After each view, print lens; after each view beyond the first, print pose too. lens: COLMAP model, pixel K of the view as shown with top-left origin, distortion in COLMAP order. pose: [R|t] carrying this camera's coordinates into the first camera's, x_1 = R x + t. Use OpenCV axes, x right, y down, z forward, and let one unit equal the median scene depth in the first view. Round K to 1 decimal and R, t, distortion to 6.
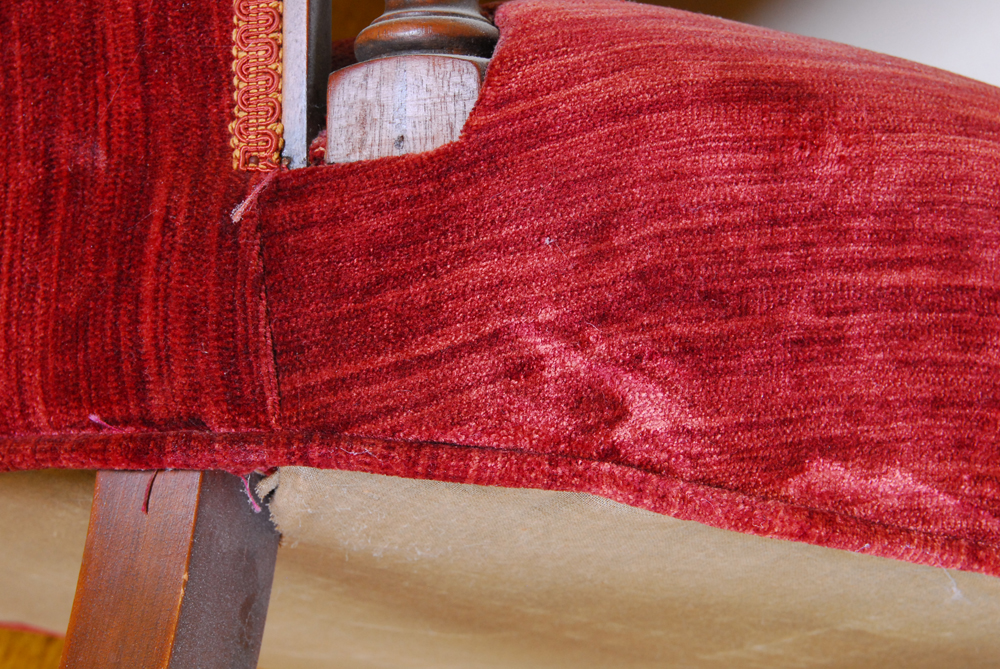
lens RADIAL K [[1961.3, 0, 500.3], [0, 1961.3, 335.2], [0, 0, 1]] dist [0.054341, 0.000000]
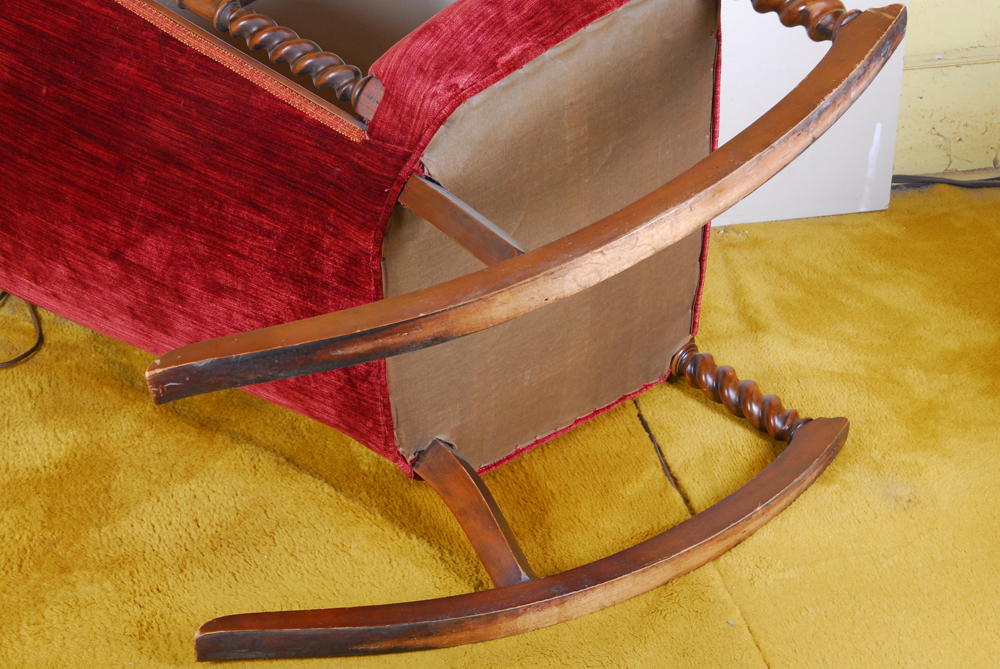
lens RADIAL K [[1961.3, 0, 496.6], [0, 1961.3, 335.5], [0, 0, 1]] dist [0.054341, 0.000000]
pose [[0.573851, -0.802523, 0.163251, -0.977022], [0.804954, 0.516009, -0.292889, 1.567579], [0.150811, 0.299485, 0.942107, -2.704145]]
